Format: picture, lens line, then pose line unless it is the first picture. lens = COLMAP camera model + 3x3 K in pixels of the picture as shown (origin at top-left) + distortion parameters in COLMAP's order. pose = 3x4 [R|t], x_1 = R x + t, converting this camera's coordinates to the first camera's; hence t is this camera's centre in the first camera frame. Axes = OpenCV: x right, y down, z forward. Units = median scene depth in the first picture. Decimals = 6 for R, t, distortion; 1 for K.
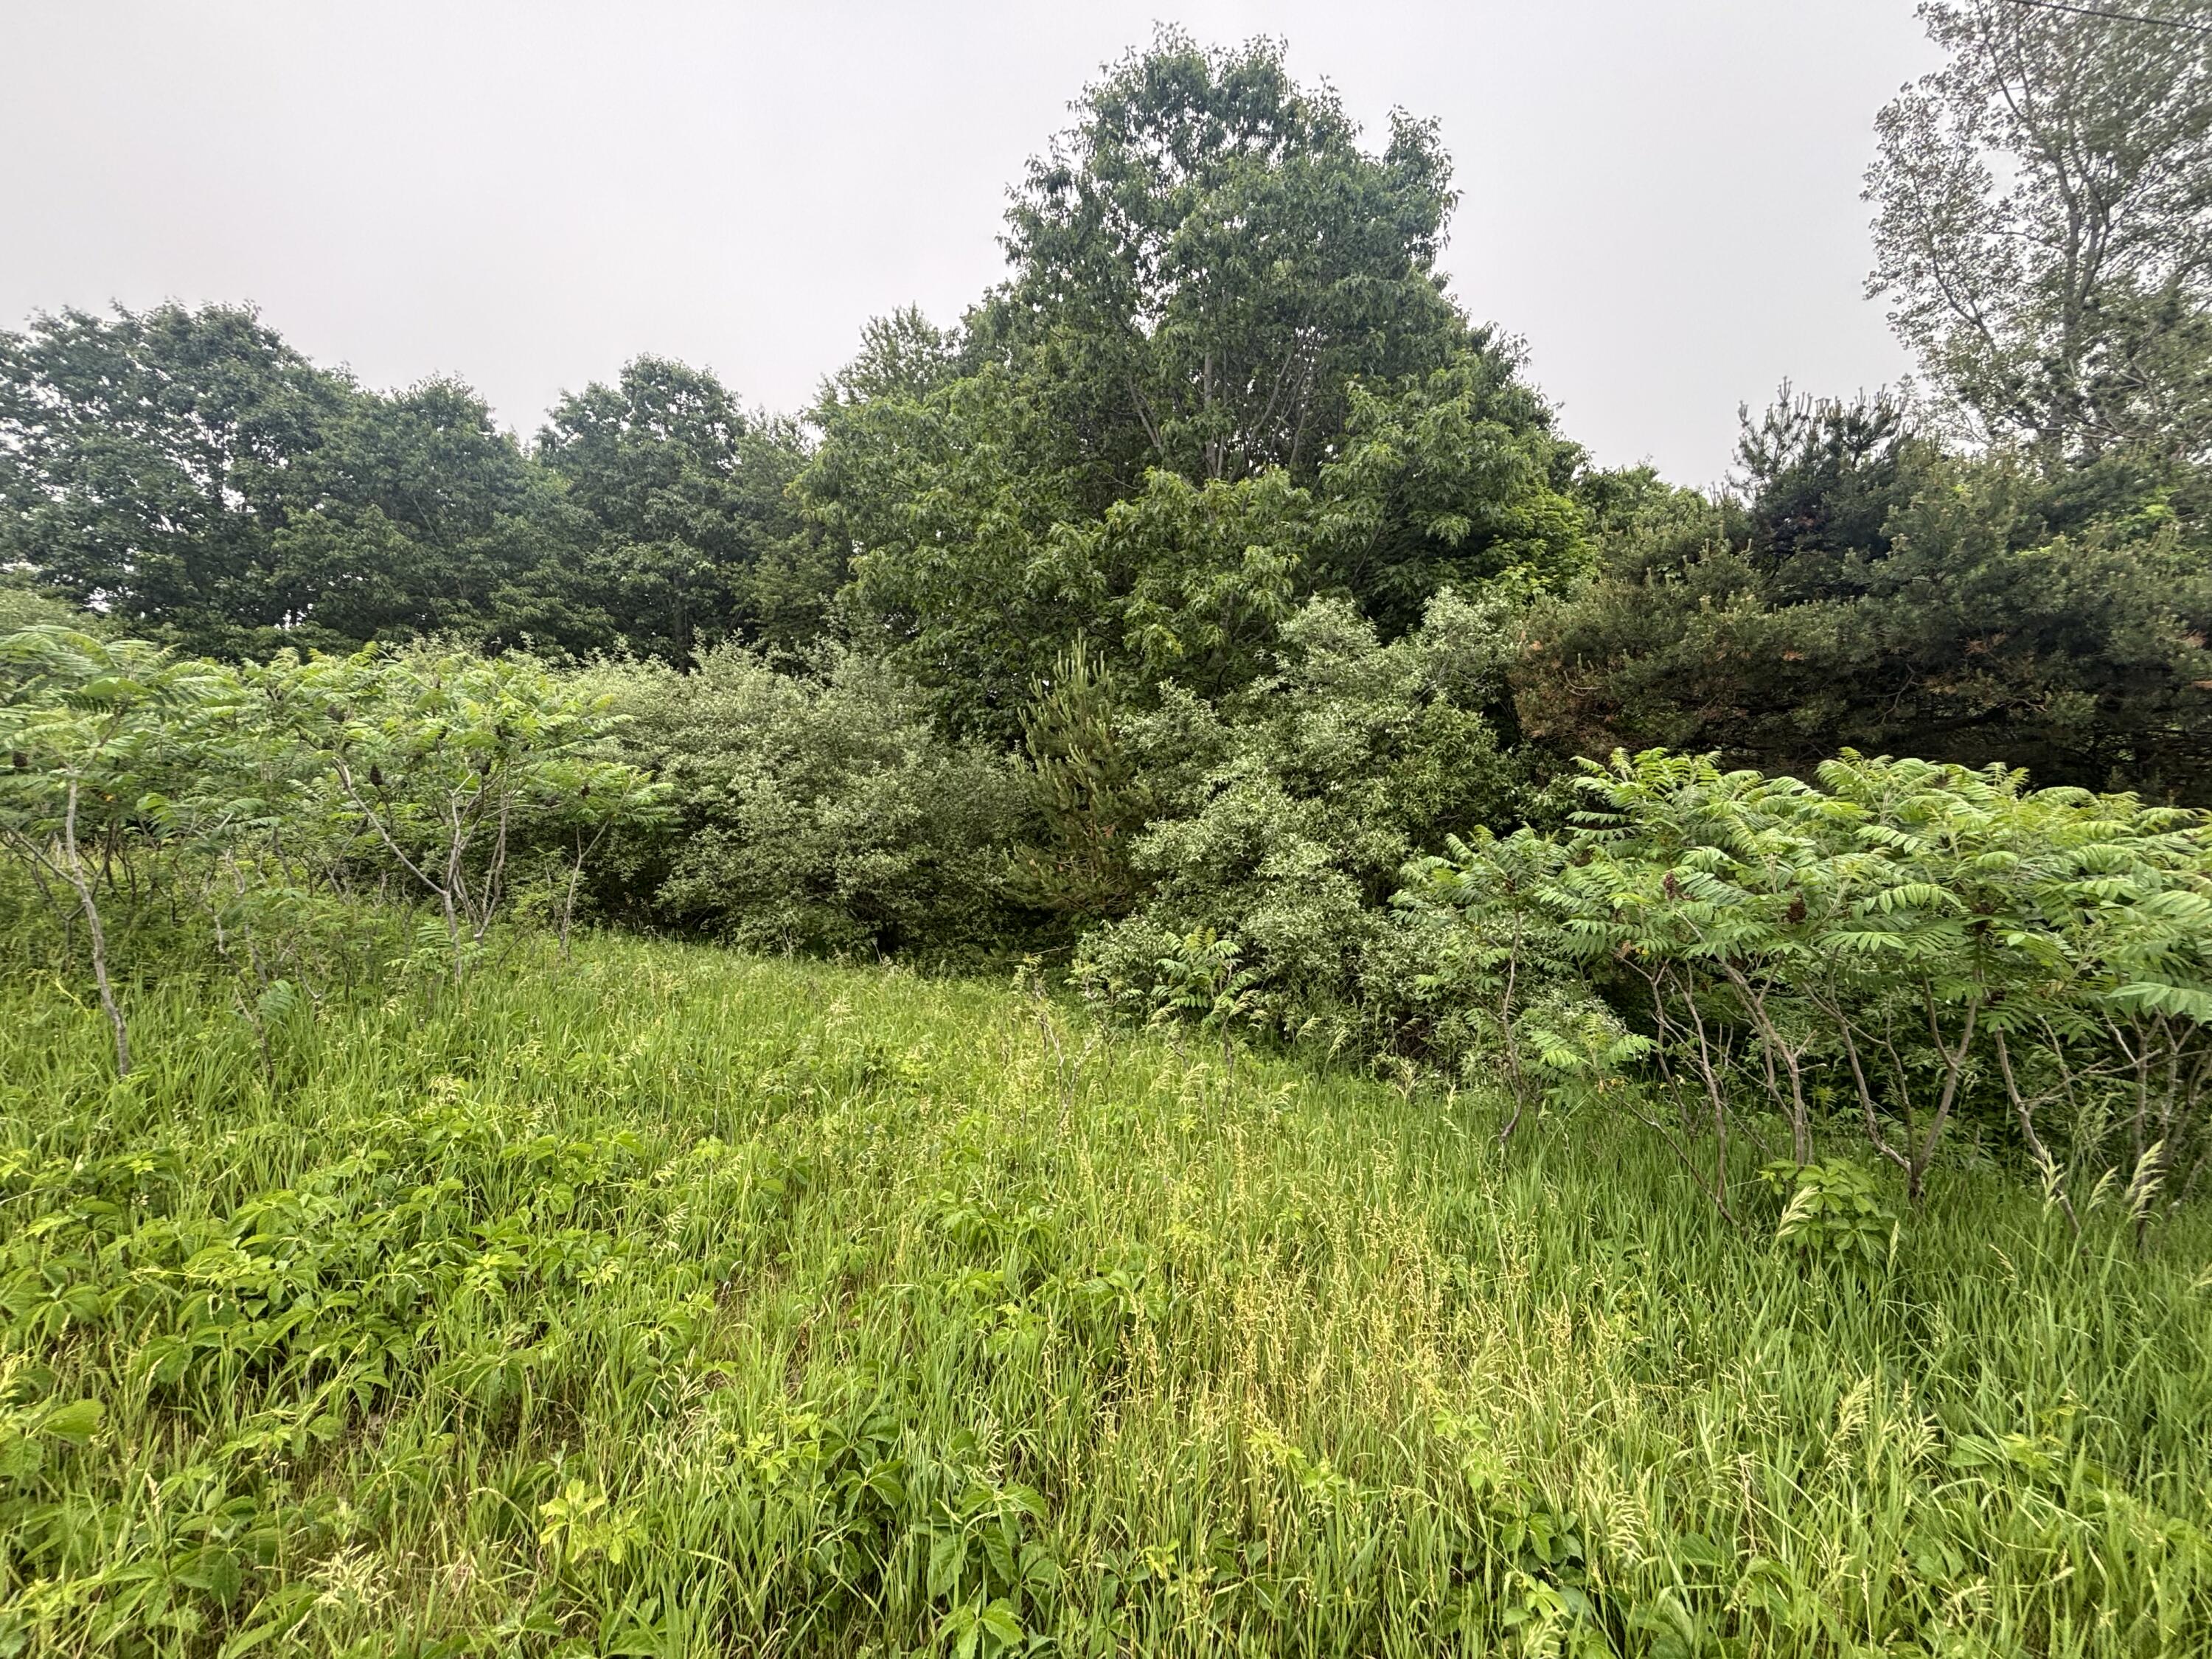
lens RADIAL K [[906.0, 0, 1106.0], [0, 906.0, 829.5], [0, 0, 1]] dist [0.014707, -0.004453]
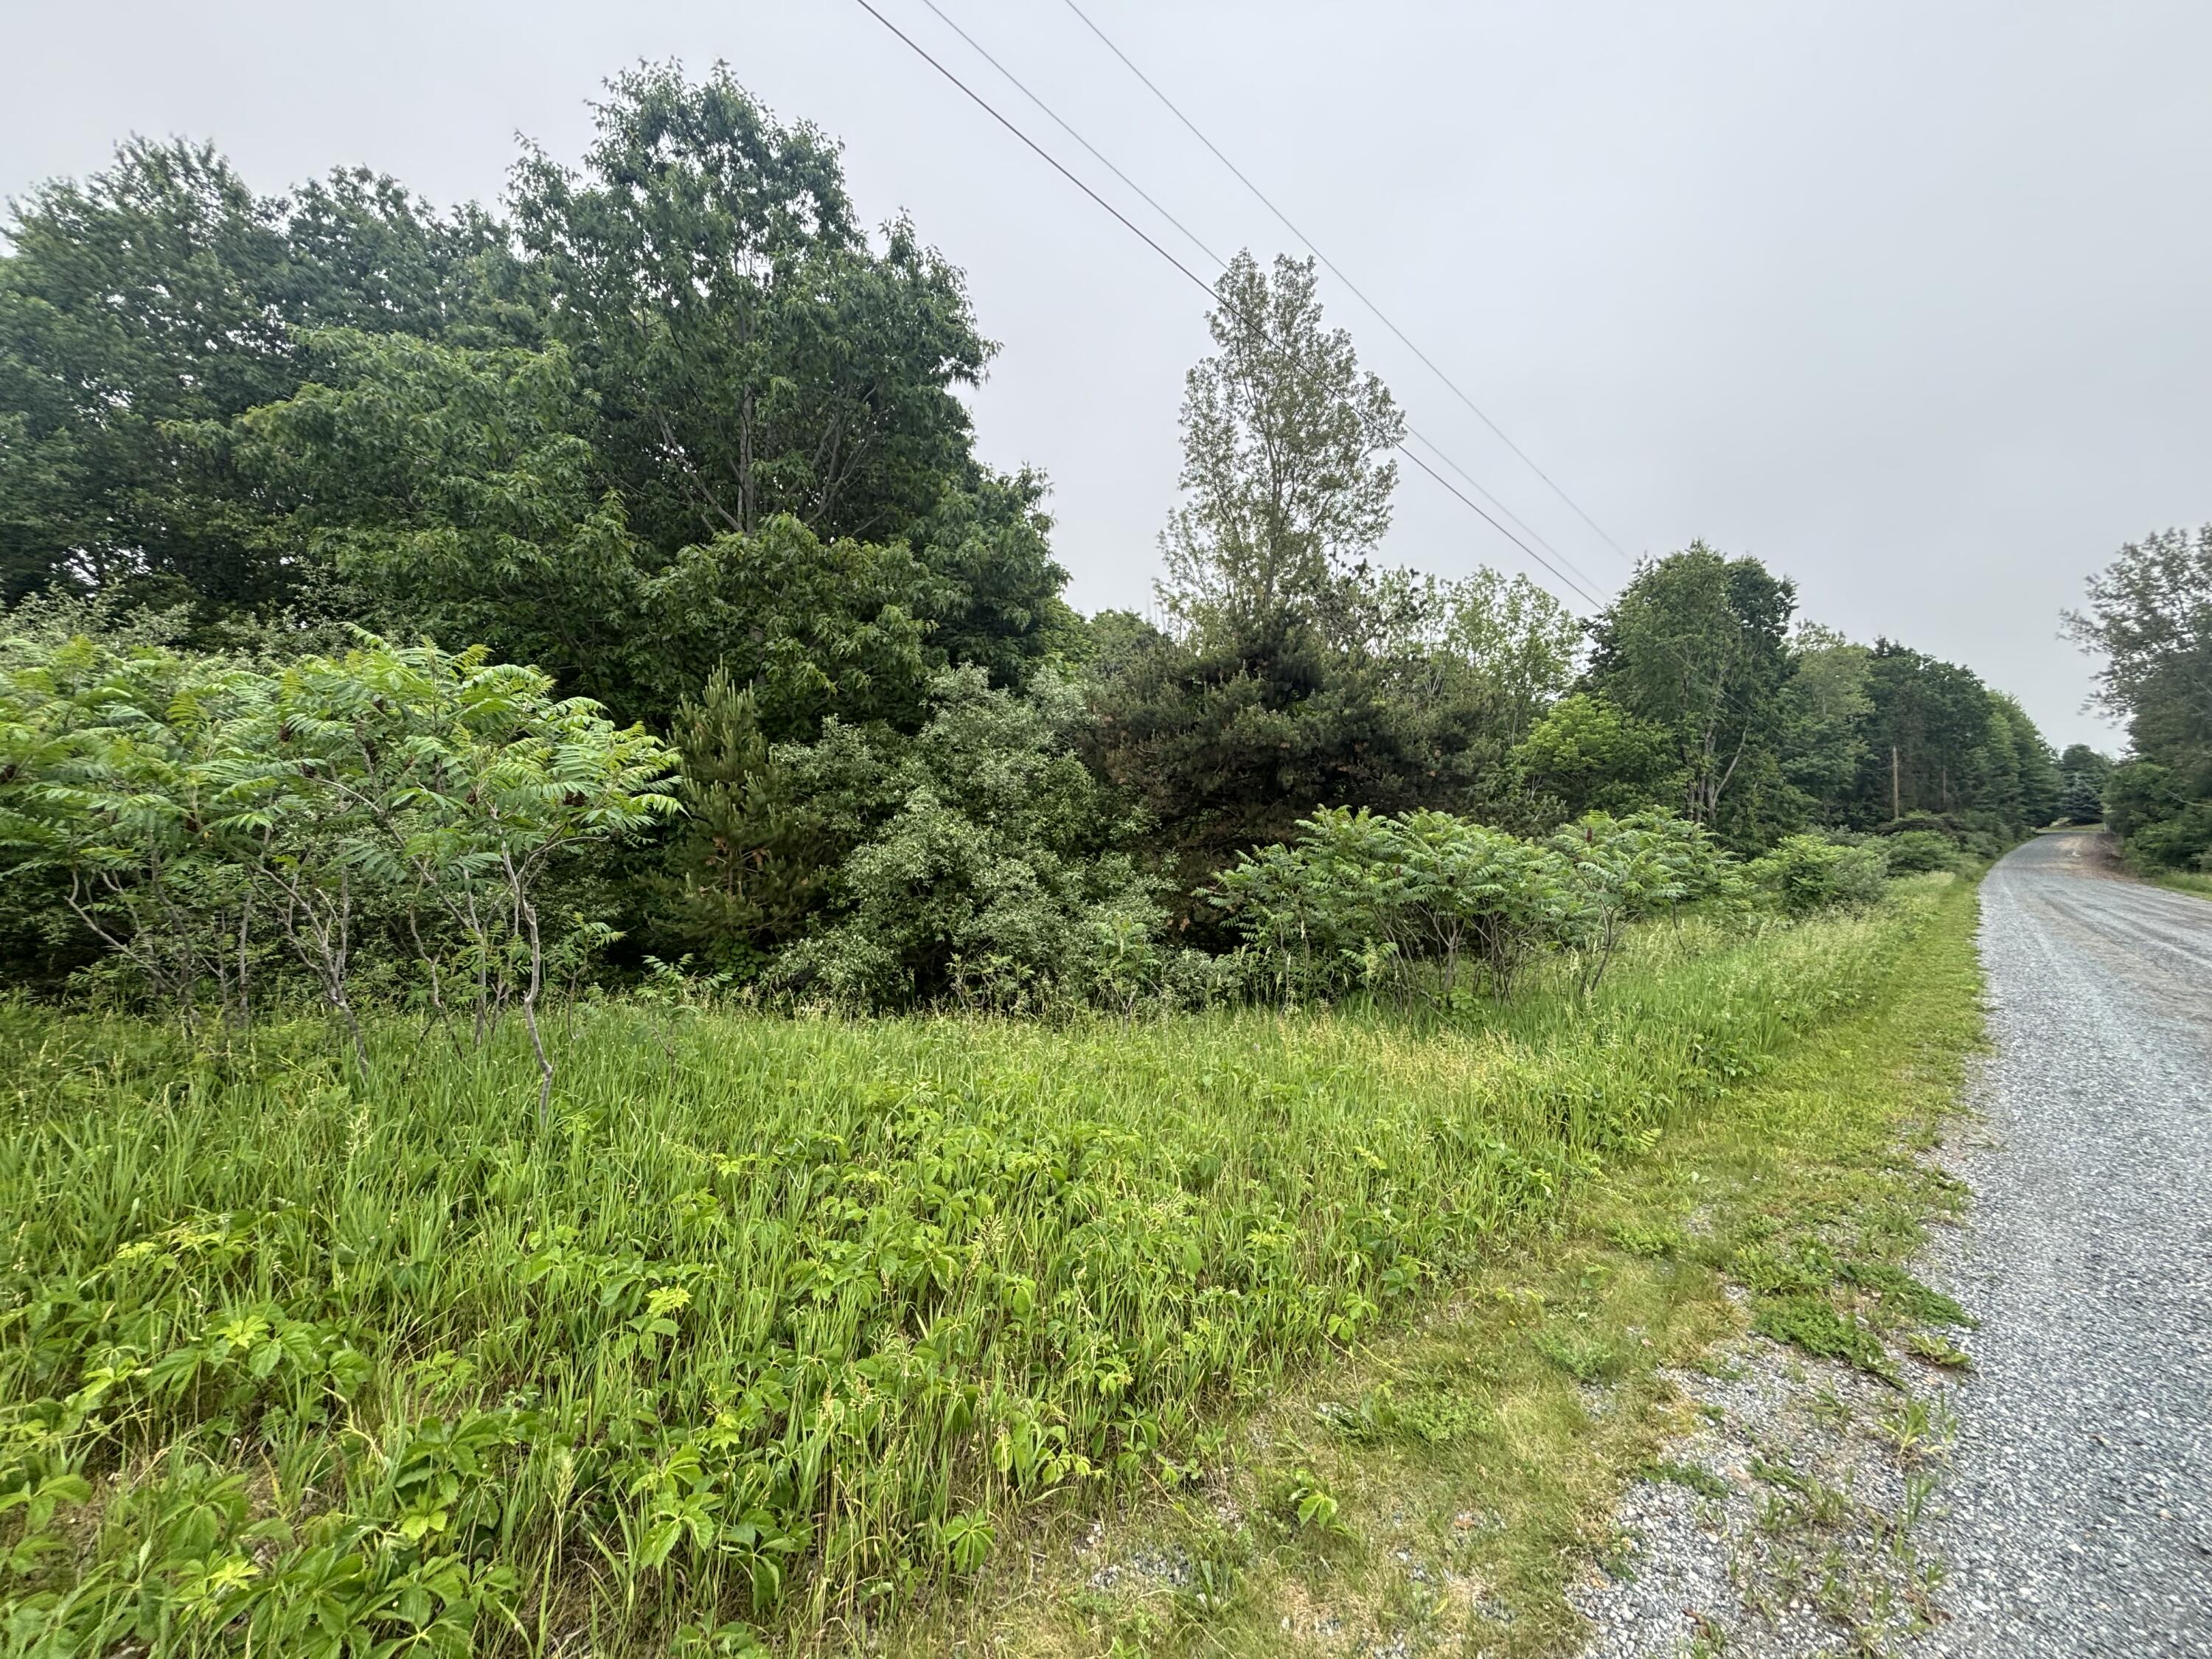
lens RADIAL K [[906.0, 0, 1106.0], [0, 906.0, 829.5], [0, 0, 1]] dist [0.014707, -0.004453]
pose [[0.755611, 0.000030, 0.655021, -0.325837], [0.014749, 0.999746, -0.017059, -0.003494], [-0.654855, 0.022551, 0.755418, -0.036230]]
